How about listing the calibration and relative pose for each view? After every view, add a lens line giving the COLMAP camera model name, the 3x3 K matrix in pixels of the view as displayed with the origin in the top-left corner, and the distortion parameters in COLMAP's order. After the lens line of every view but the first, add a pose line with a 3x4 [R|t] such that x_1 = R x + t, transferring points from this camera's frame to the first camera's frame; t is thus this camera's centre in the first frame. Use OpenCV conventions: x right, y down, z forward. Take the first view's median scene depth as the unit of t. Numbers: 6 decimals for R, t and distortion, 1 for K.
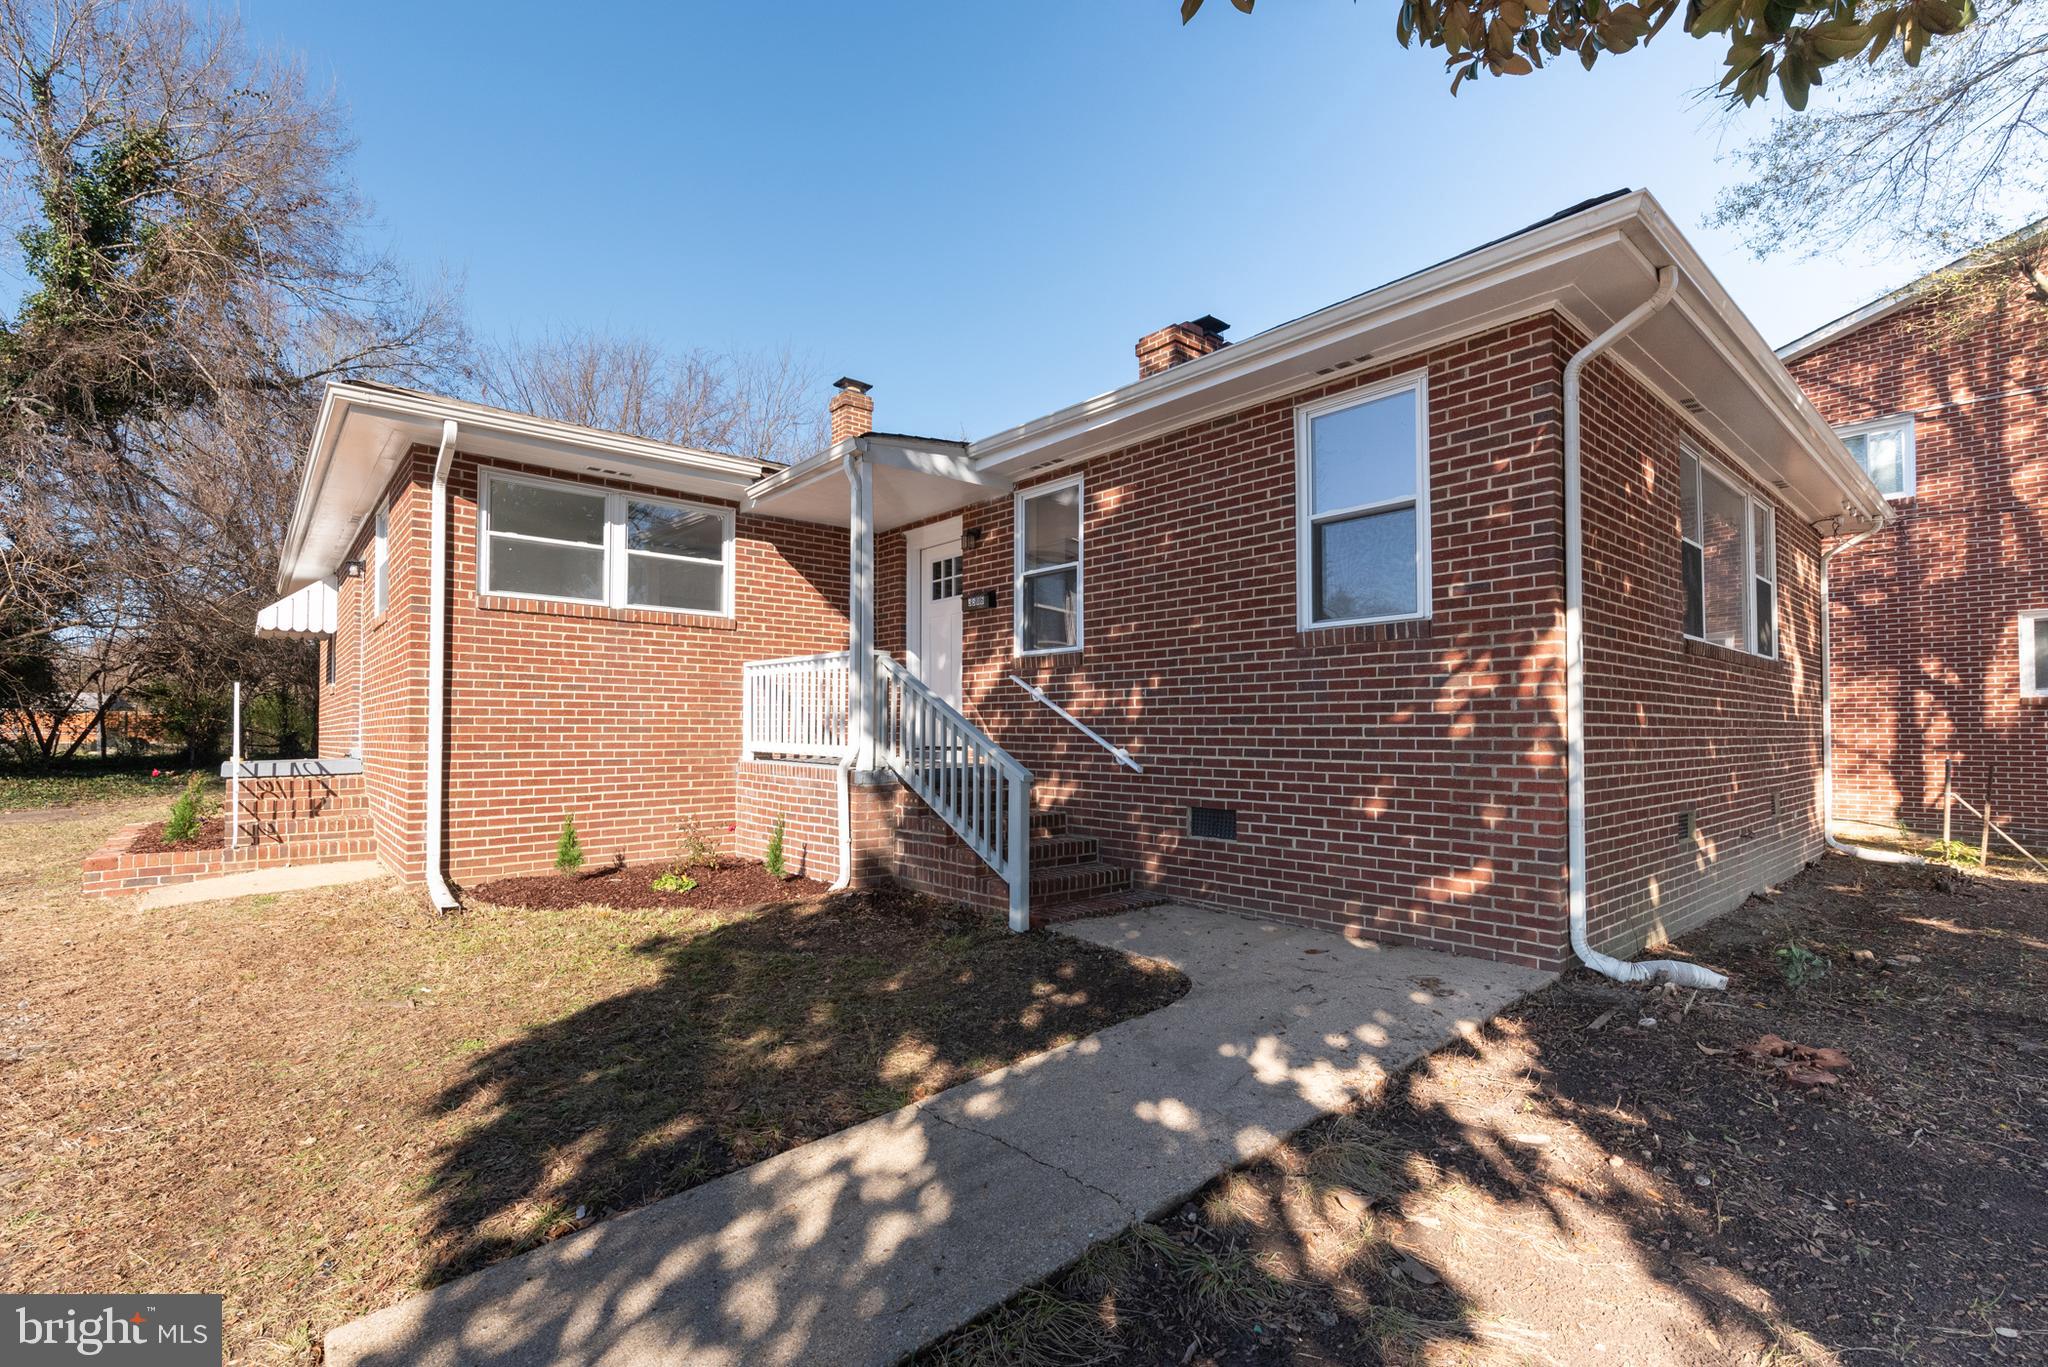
lens RADIAL K [[918.2, 0, 1025.2], [0, 918.2, 722.7], [0, 0, 1]] dist [-0.000305, 0.000955]
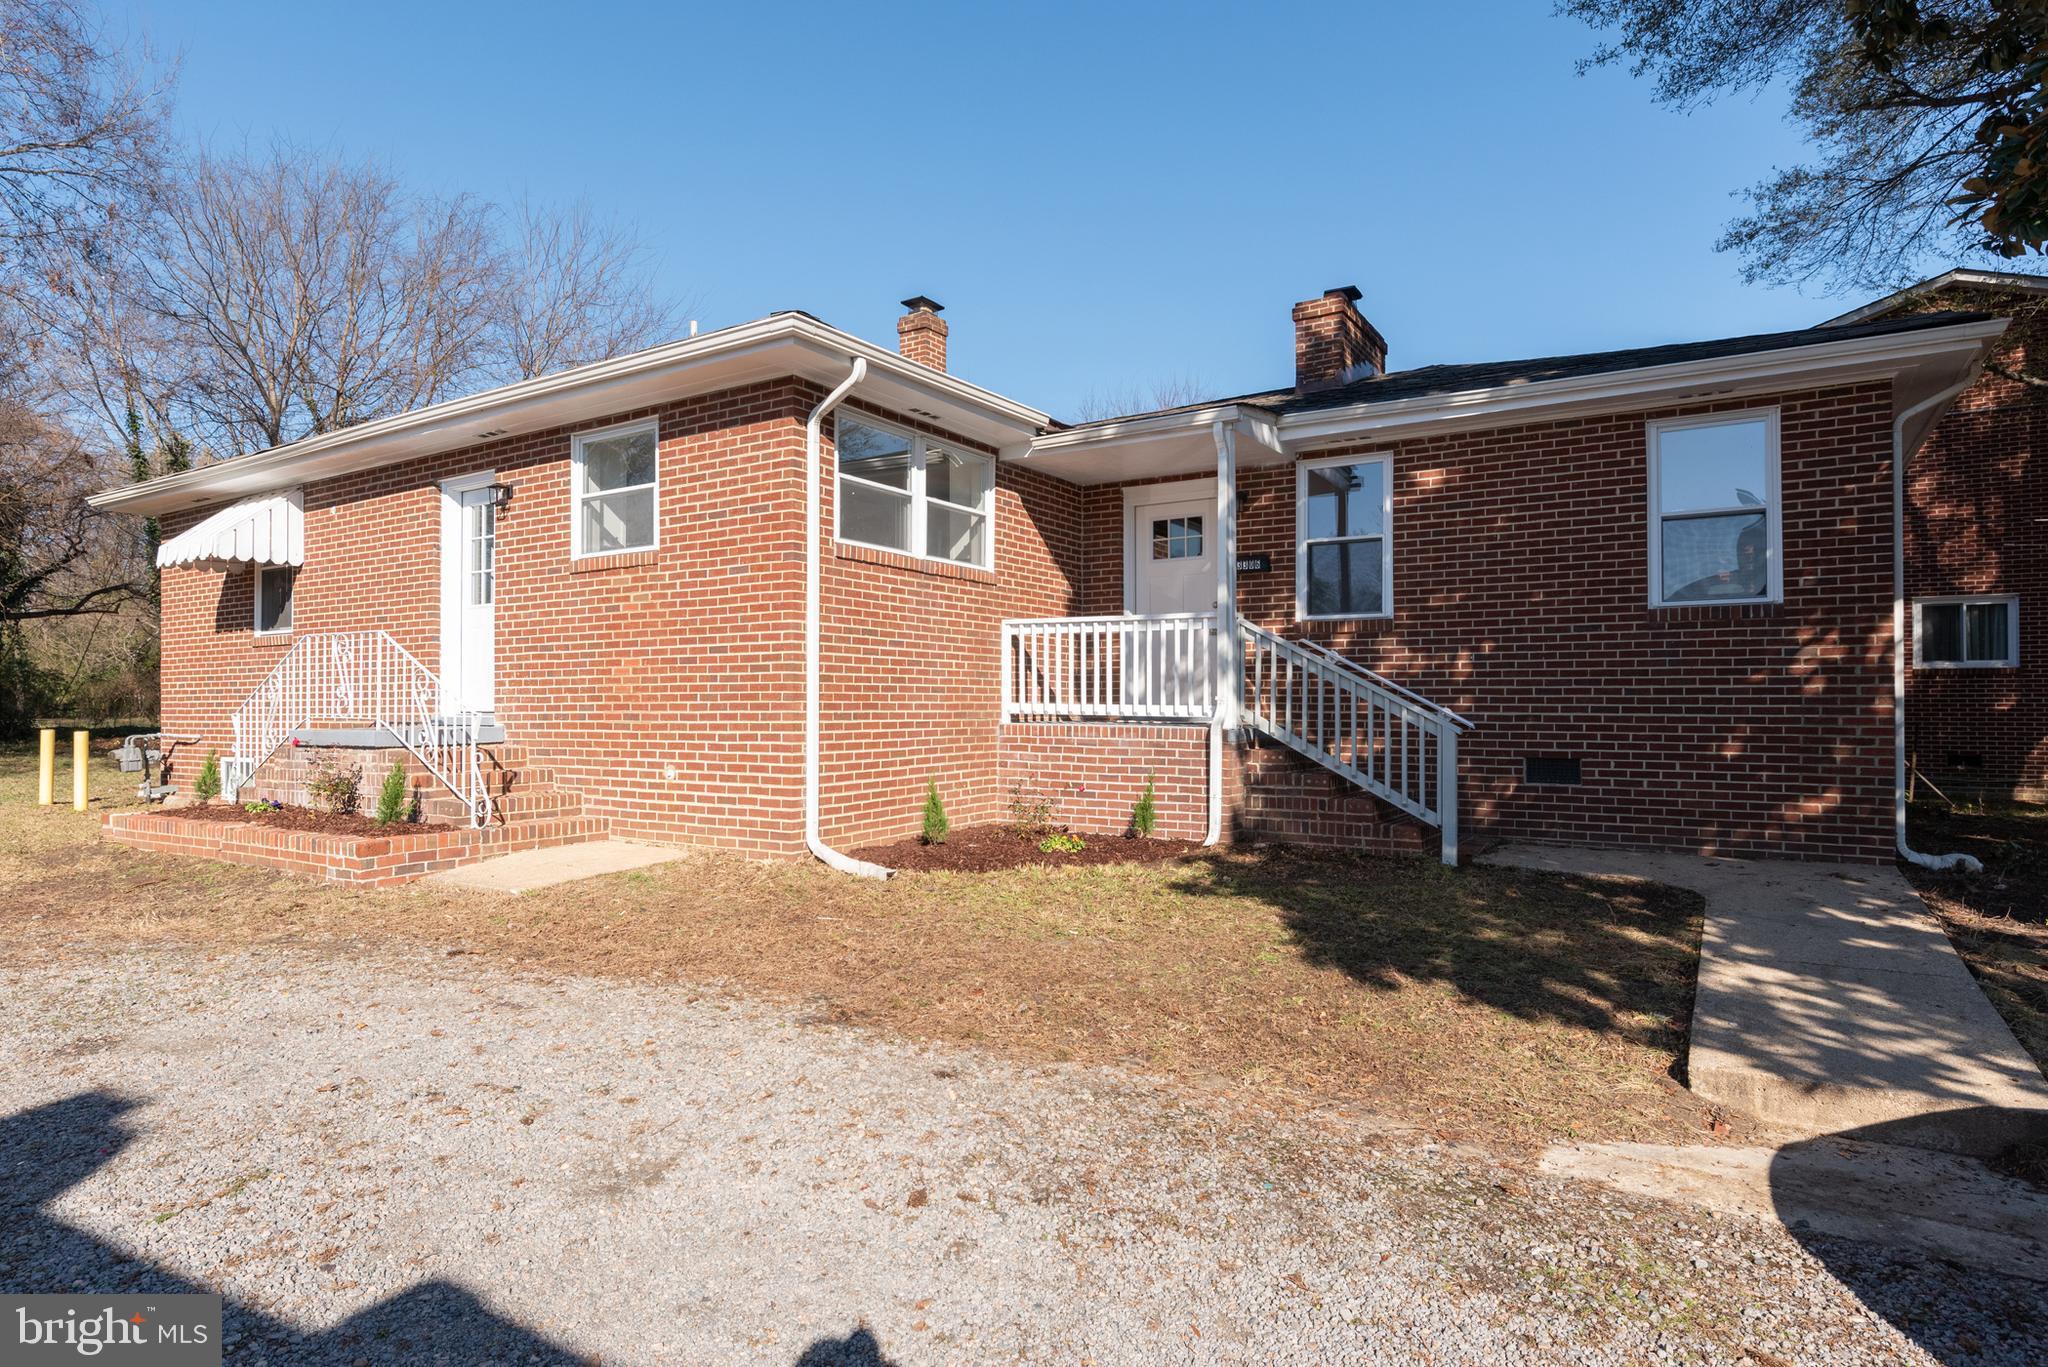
lens RADIAL K [[1136.7, 0, 1041.8], [0, 1136.7, 702.3], [0, 0, 1]] dist [-0.003138, 0.001173]
pose [[0.956543, 0.000615, 0.291590, -0.742999], [-0.003201, 0.999960, 0.008392, 0.011779], [-0.291573, -0.008961, 0.956507, -0.160376]]
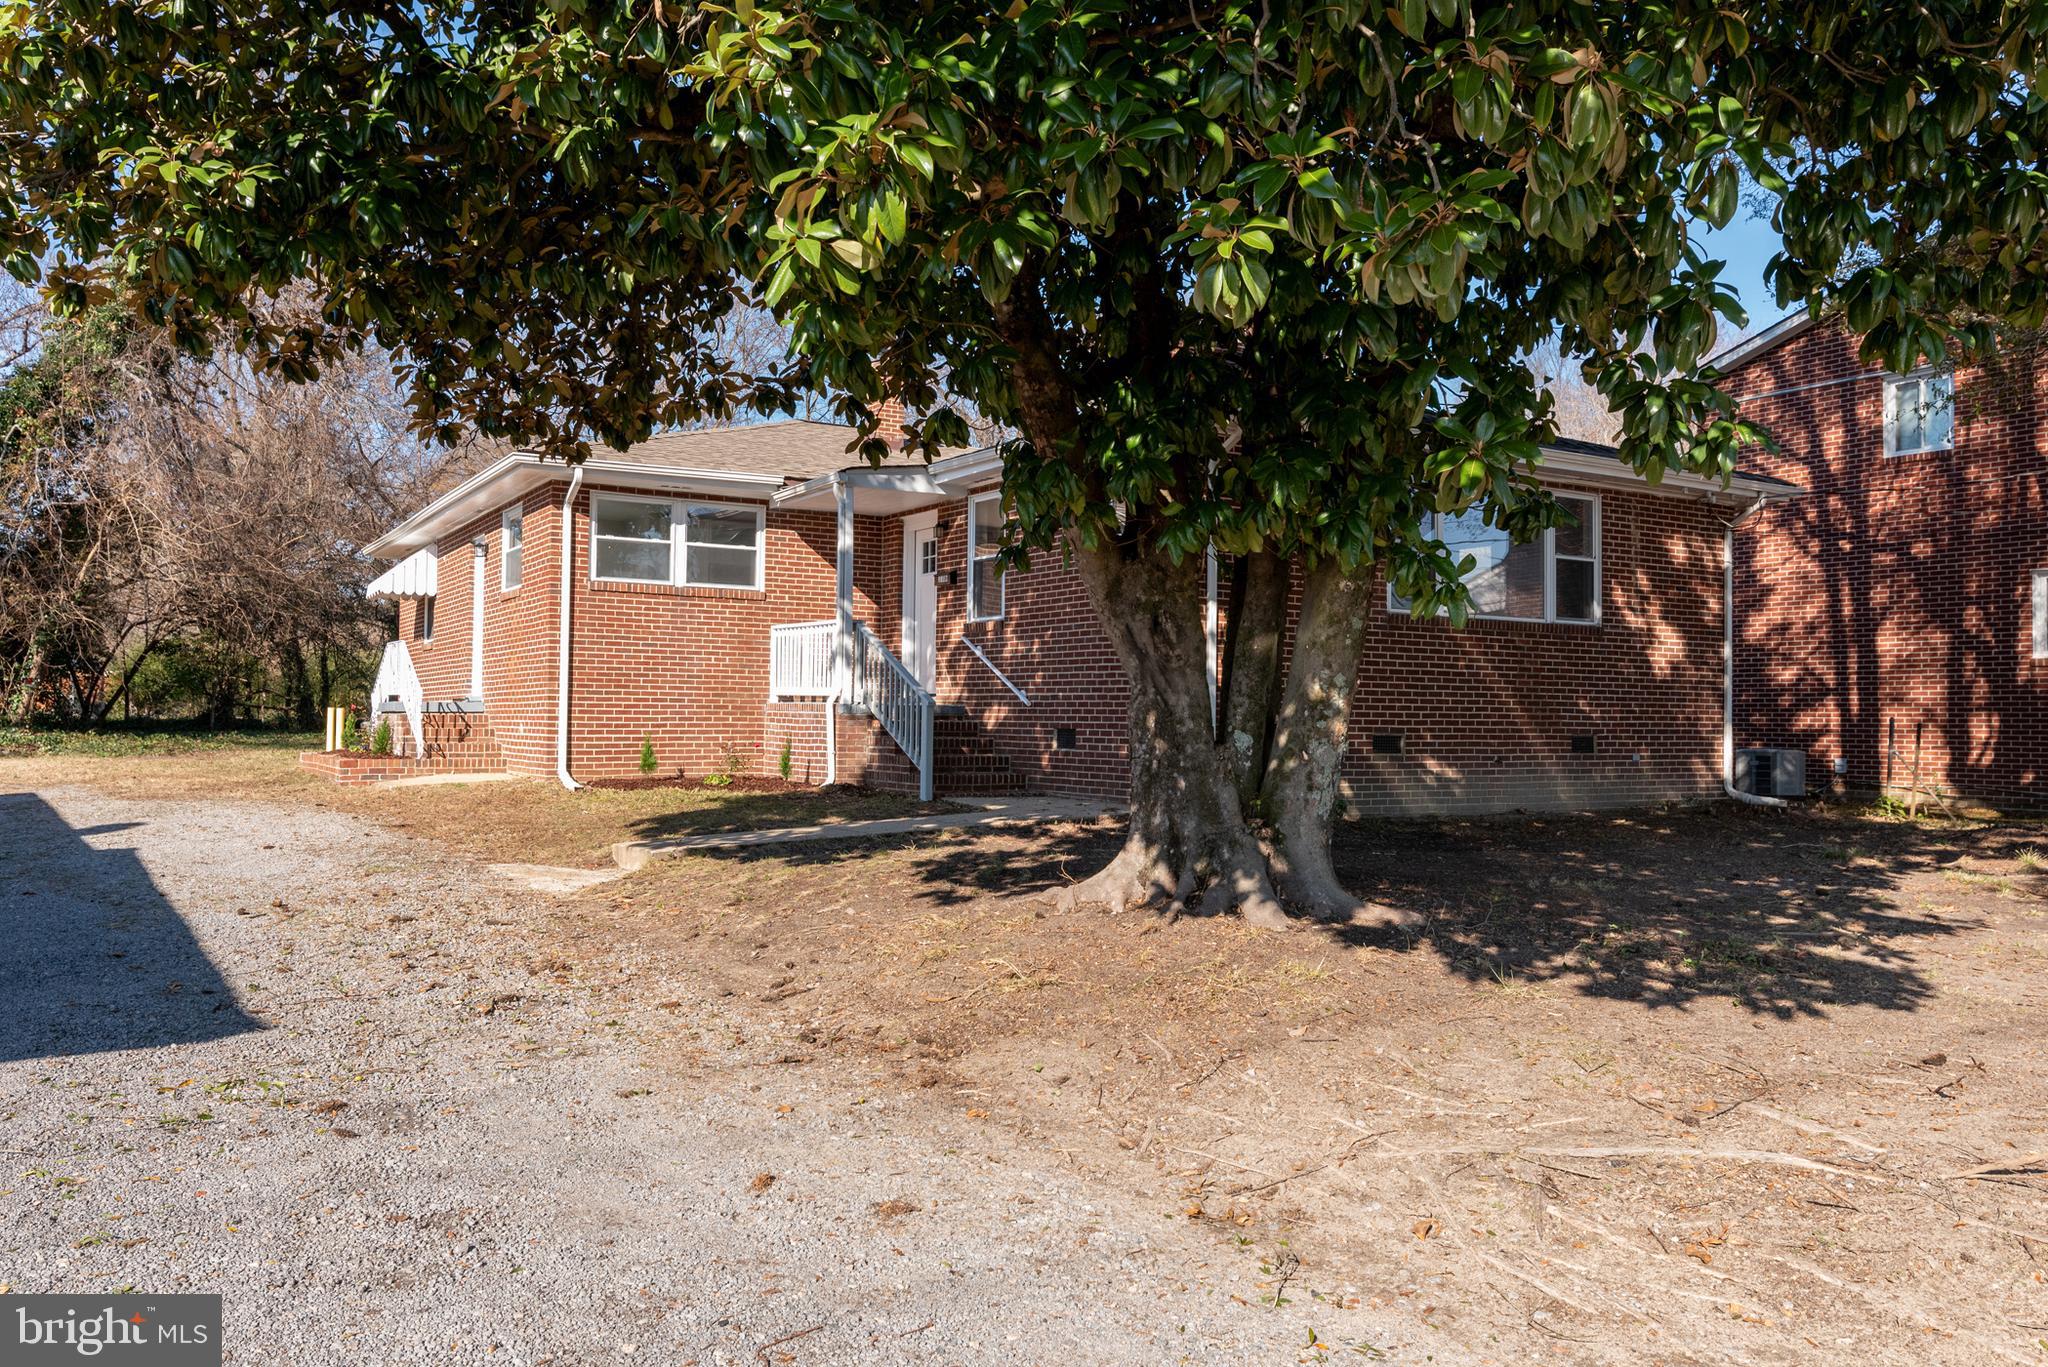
lens RADIAL K [[1558.0, 0, 1011.8], [0, 1558.0, 698.9], [0, 0, 1]] dist [0.050343, 0.001087]
pose [[0.982979, 0.007390, -0.183569, 0.517235], [-0.007609, 0.999971, -0.000488, 0.043376], [0.183560, 0.001876, 0.983007, -1.317290]]
